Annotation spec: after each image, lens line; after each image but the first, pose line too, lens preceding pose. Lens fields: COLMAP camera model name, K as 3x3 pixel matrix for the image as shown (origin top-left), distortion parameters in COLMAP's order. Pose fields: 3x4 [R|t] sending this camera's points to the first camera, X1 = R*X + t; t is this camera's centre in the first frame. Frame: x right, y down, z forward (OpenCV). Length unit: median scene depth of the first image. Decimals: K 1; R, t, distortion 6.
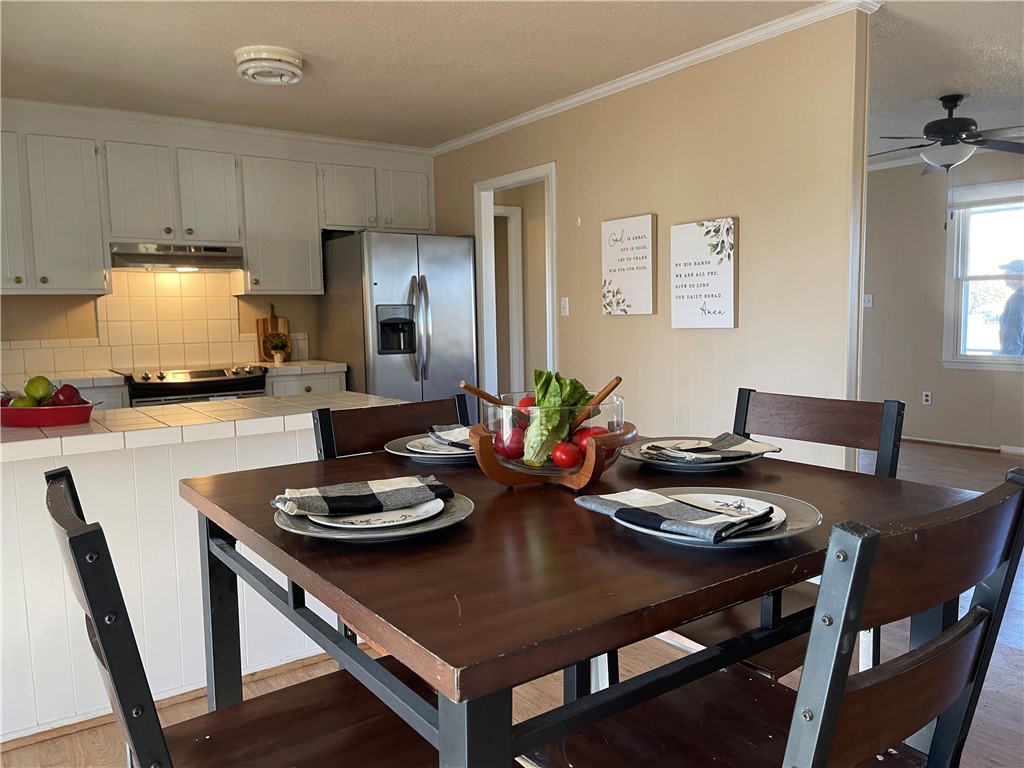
lens RADIAL K [[770.3, 0, 512.8], [0, 770.3, 381.3], [0, 0, 1]] dist [0.010981, 0.001452]
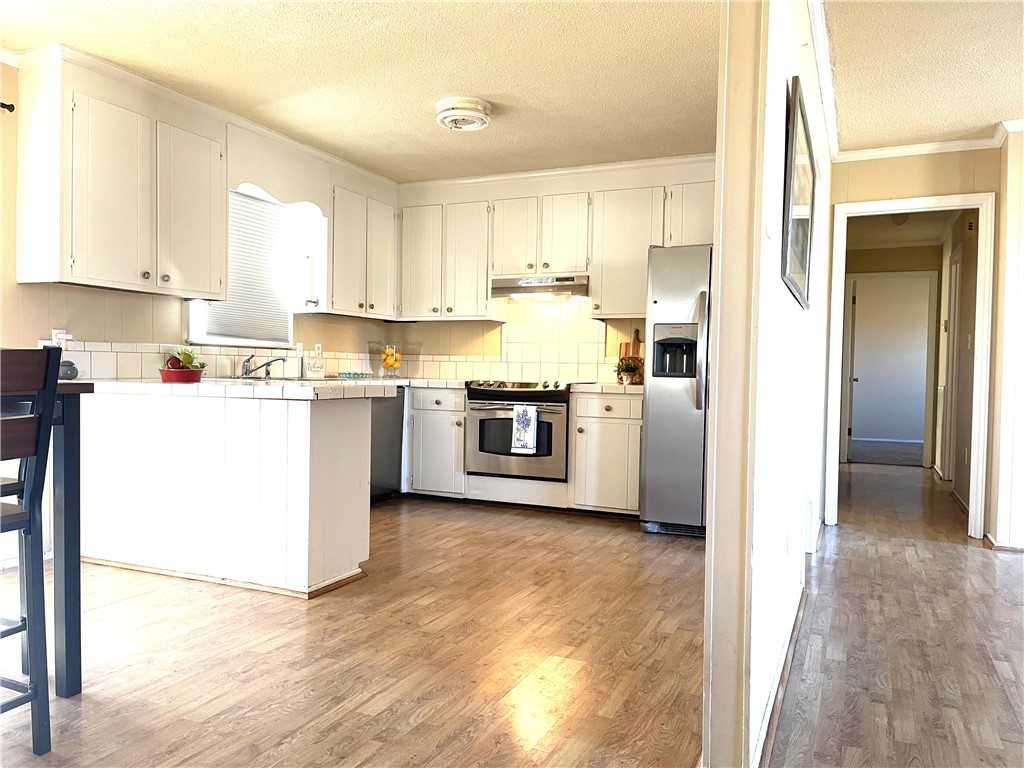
lens RADIAL K [[770.3, 0, 509.8], [0, 770.3, 390.3], [0, 0, 1]] dist [0.010981, 0.001452]
pose [[0.486673, 0.048269, -0.872250, 0.552270], [-0.104686, 0.994500, -0.003375, 0.003759], [0.867289, 0.092955, 0.489049, 0.379948]]
